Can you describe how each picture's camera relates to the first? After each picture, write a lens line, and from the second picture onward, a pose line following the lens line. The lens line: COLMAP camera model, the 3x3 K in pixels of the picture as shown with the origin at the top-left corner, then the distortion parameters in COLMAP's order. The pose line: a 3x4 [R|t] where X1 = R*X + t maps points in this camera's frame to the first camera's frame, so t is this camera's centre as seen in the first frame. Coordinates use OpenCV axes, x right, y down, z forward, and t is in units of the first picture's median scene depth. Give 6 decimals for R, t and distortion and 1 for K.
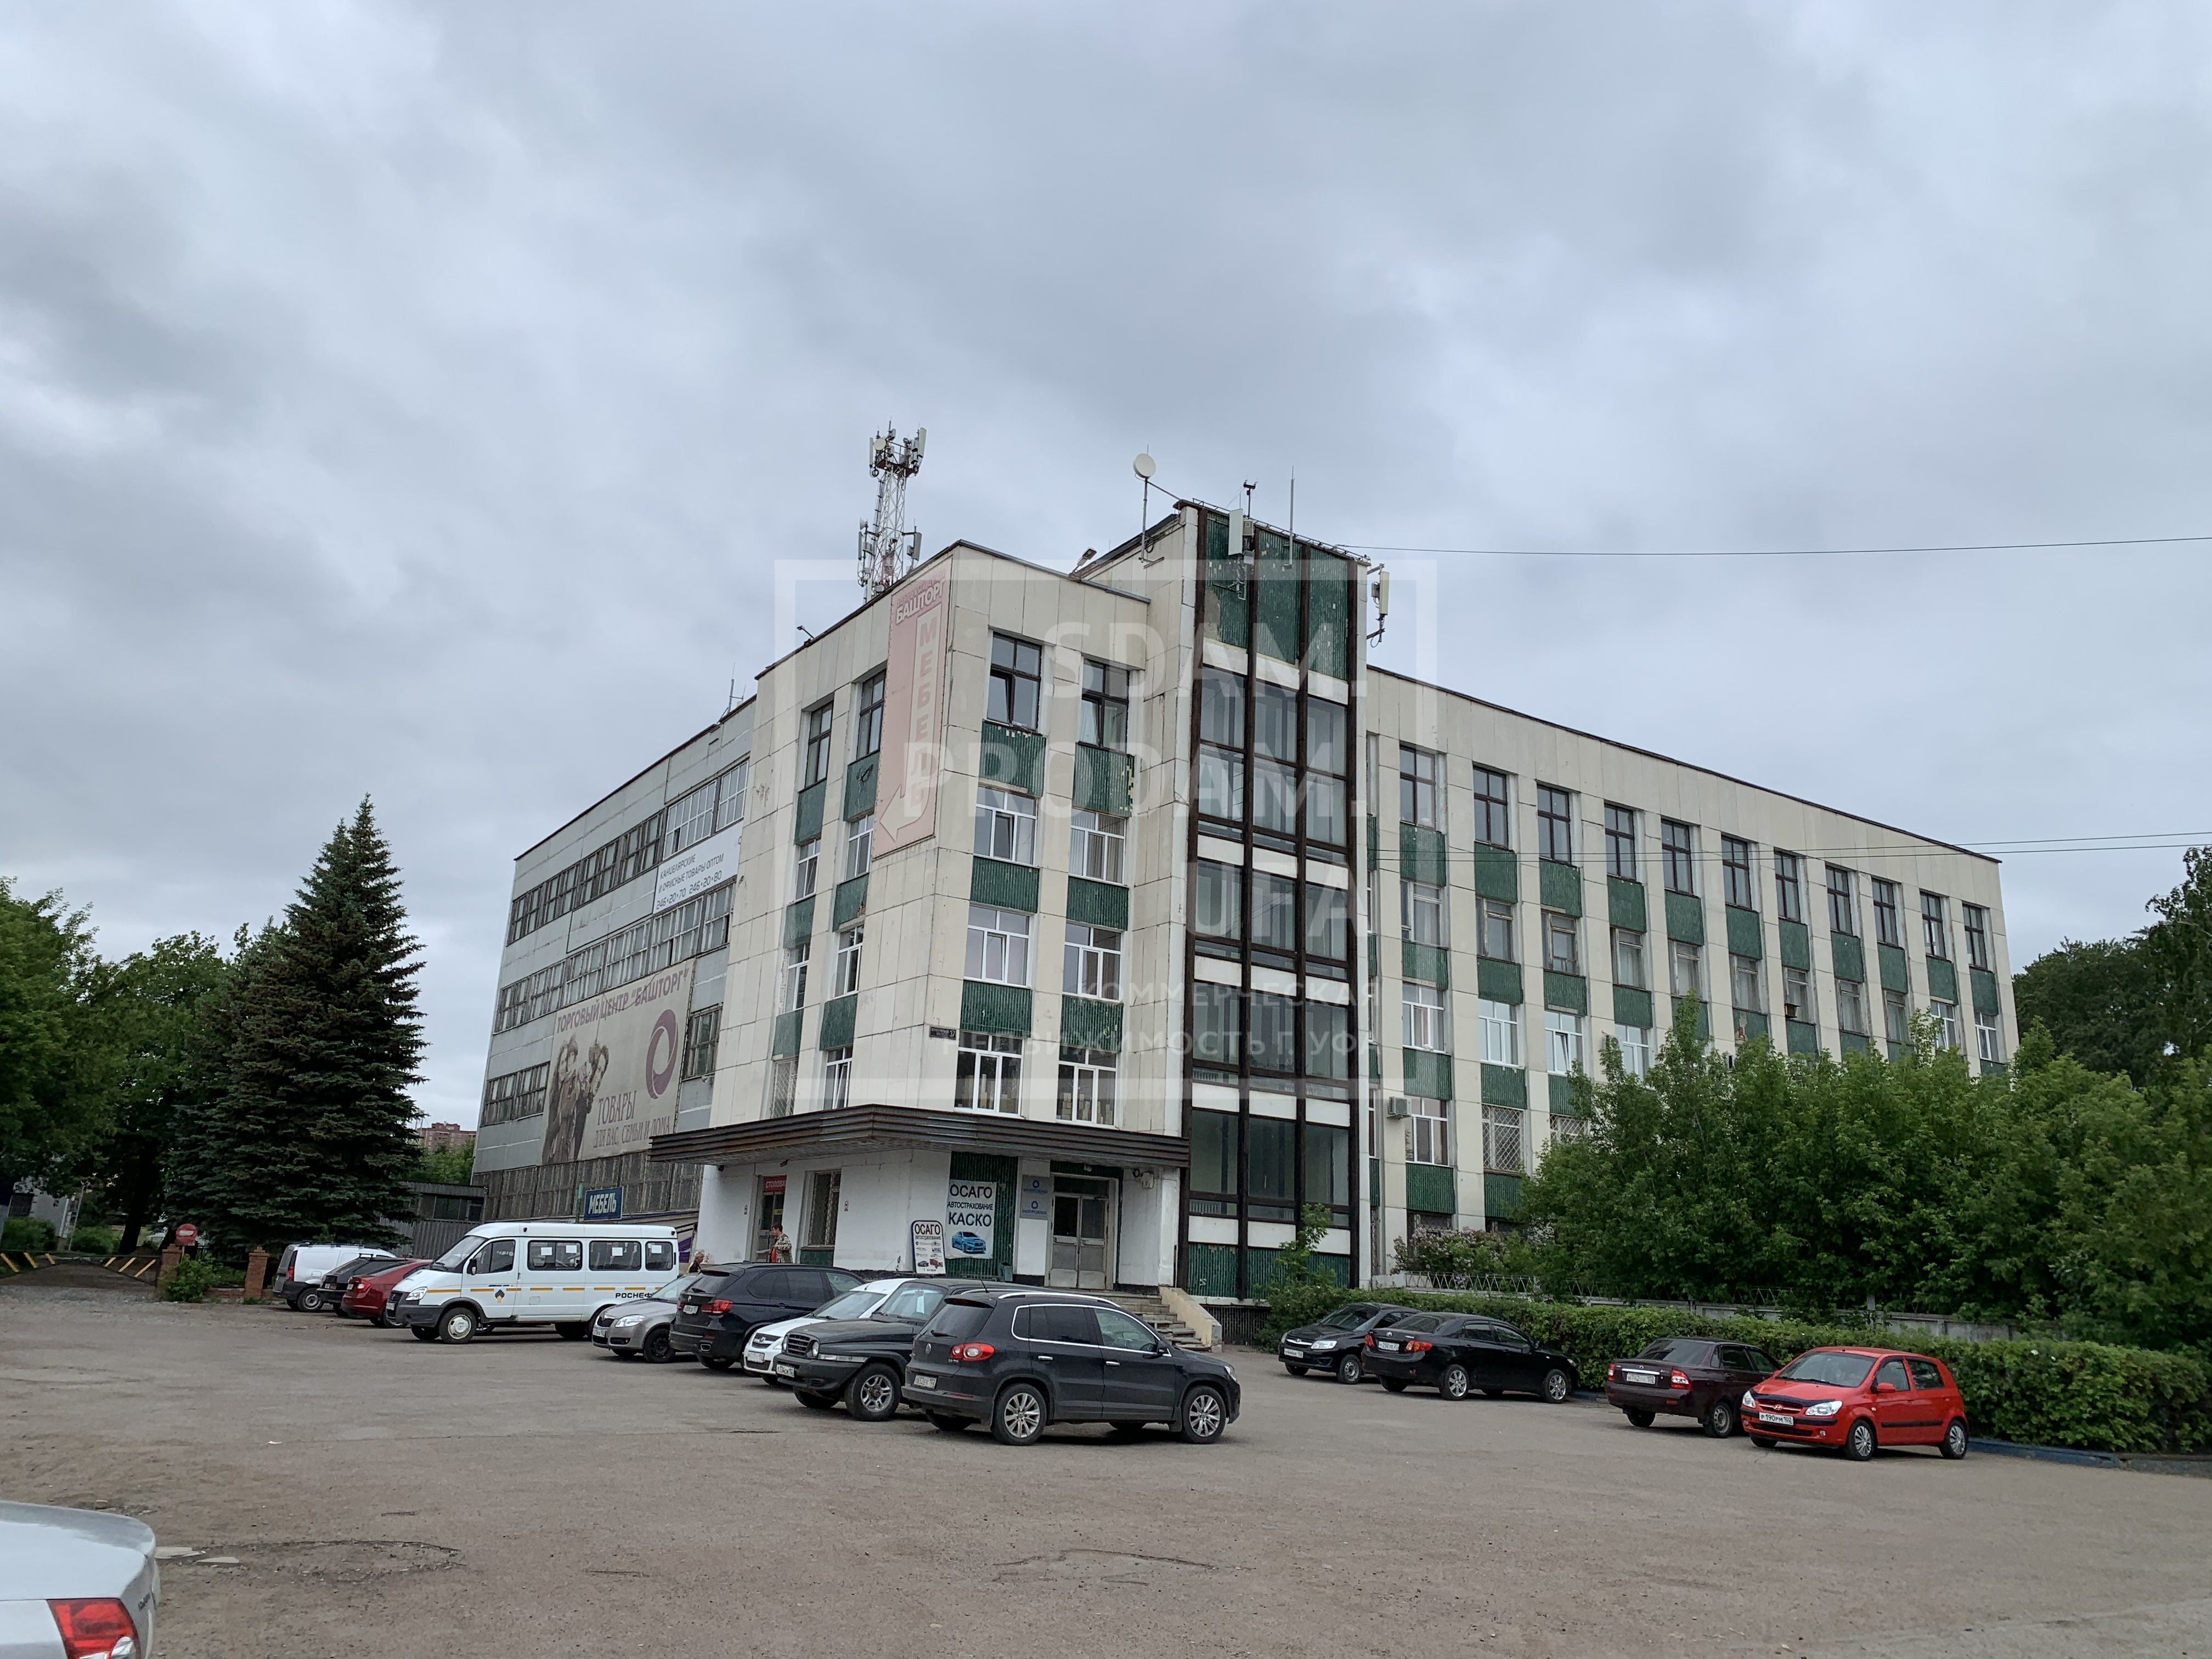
lens RADIAL K [[1672.3, 0, 1106.0], [0, 1672.3, 829.5], [0, 0, 1]] dist [0.026898, -0.006393]
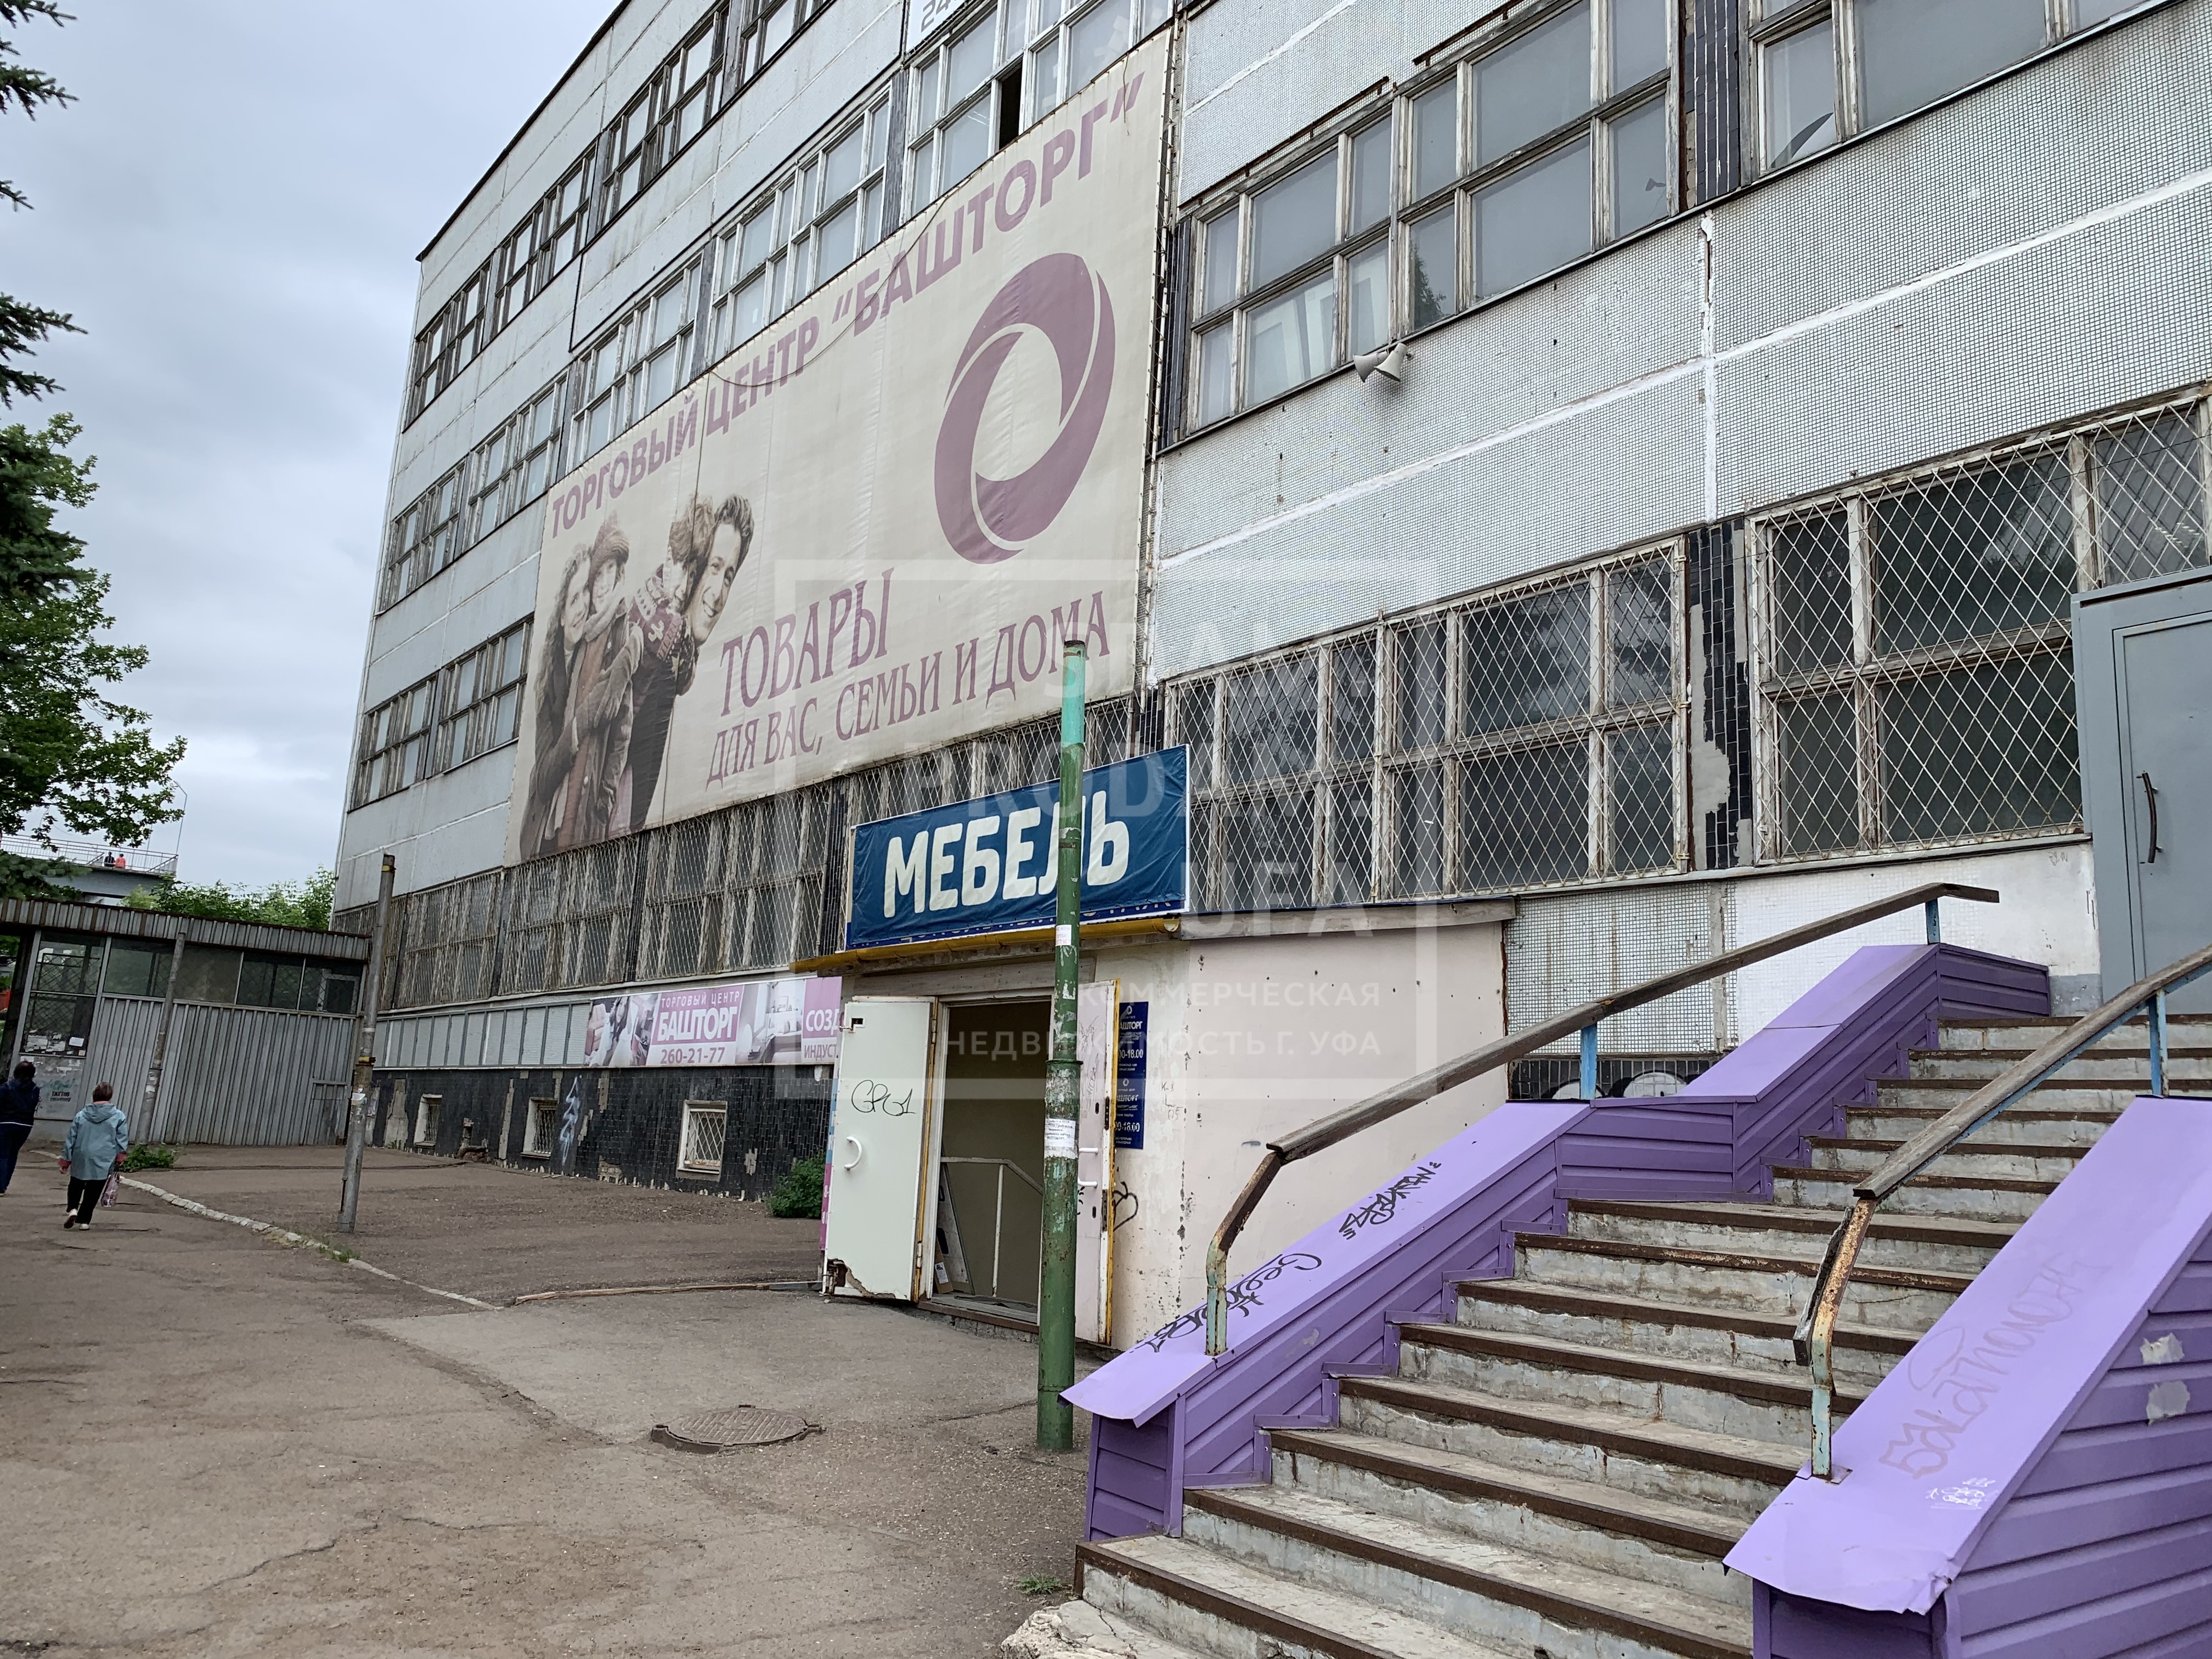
lens RADIAL K [[1648.7, 0, 1111.3], [0, 1648.7, 818.5], [0, 0, 1]] dist [0.081596, -0.118583]
pose [[0.996411, 0.023969, 0.081182, -0.238698], [-0.031045, 0.995719, 0.087064, 0.156869], [-0.078747, -0.089272, 0.992889, 0.626463]]
